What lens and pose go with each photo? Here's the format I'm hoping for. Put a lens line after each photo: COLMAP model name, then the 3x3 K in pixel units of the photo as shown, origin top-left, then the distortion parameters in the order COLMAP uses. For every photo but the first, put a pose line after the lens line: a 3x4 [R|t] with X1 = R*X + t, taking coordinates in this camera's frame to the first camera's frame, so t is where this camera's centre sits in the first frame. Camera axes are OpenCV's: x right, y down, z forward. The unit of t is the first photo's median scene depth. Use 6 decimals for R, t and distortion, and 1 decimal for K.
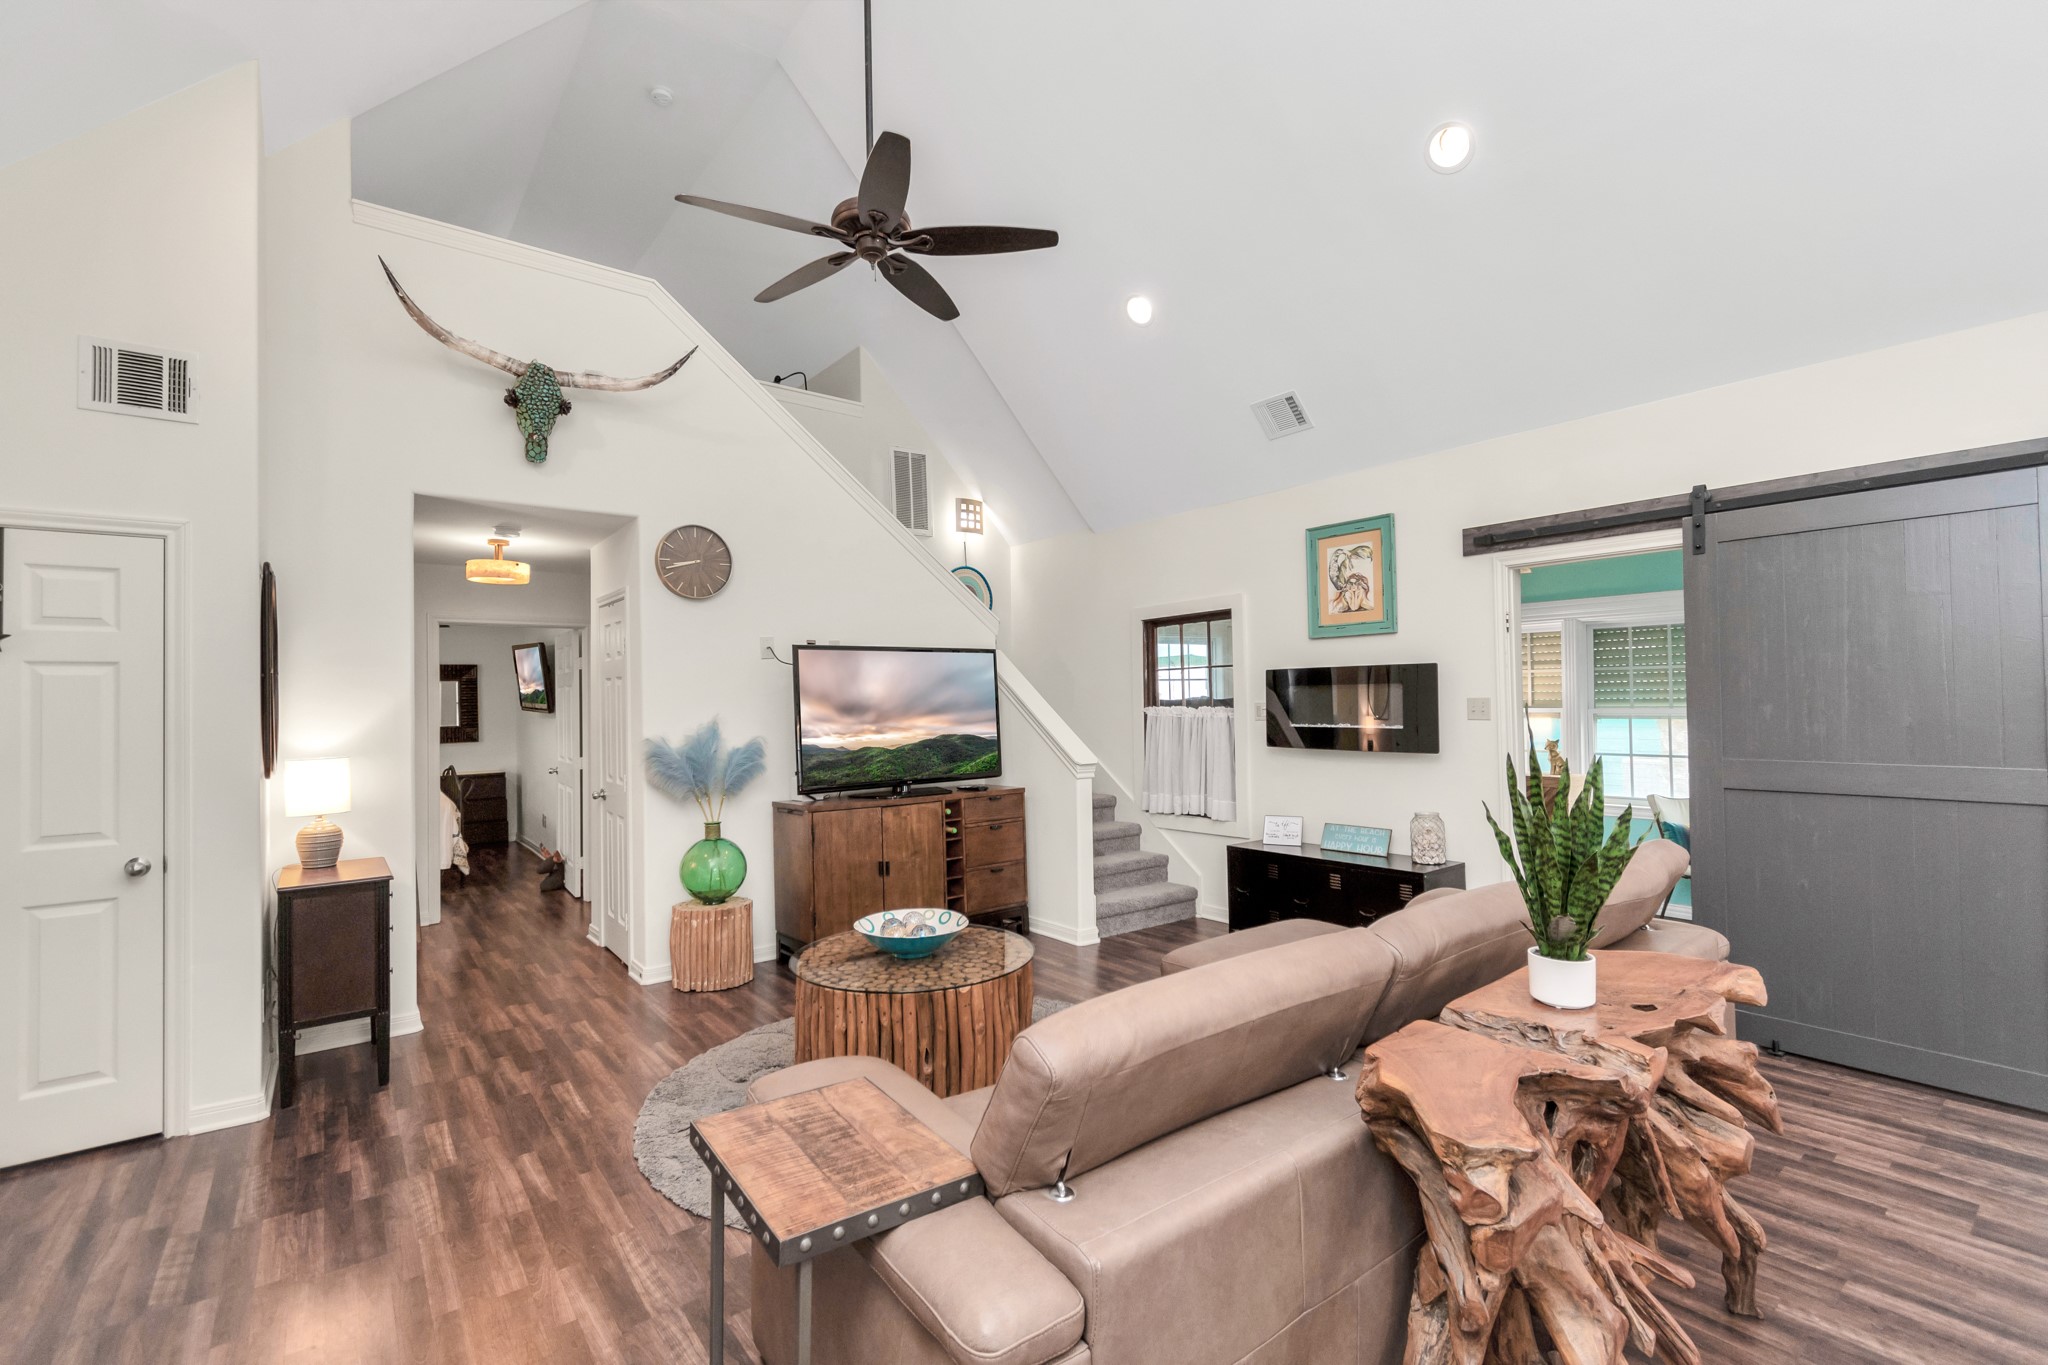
lens RADIAL K [[895.7, 0, 1028.1], [0, 895.7, 685.3], [0, 0, 1]] dist [-0.000030, 0.000078]
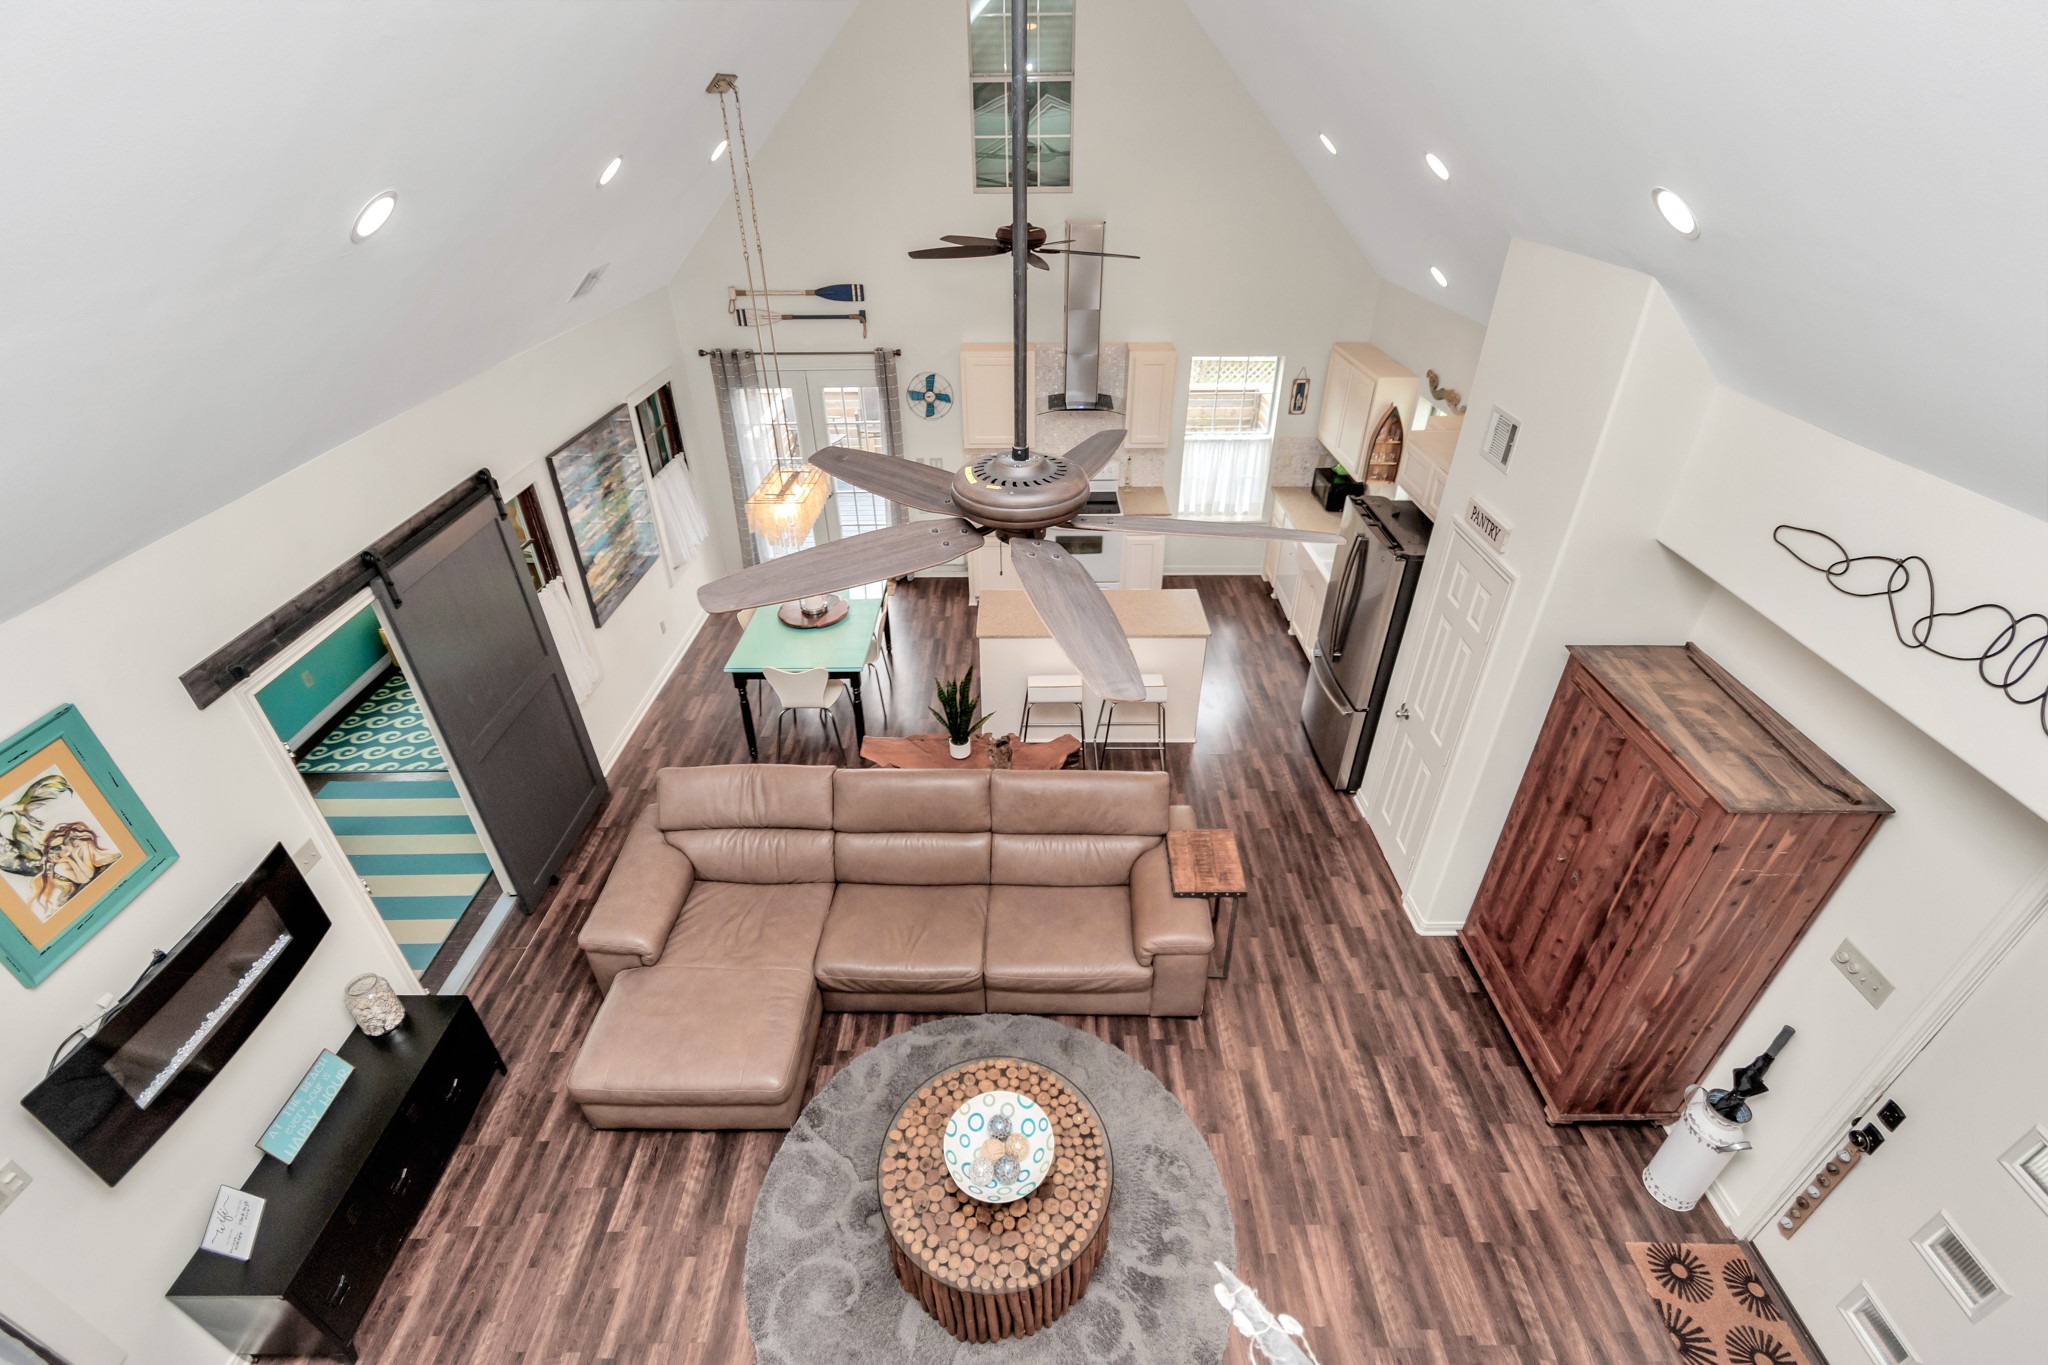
lens RADIAL K [[897.3, 0, 1023.2], [0, 897.3, 682.0], [0, 0, 1]] dist [-0.002478, -0.000318]
pose [[-0.787214, -0.320426, 0.526897, -0.353362], [0.010433, 0.847368, 0.530904, -0.486511], [-0.616591, 0.423433, -0.663717, 0.975664]]
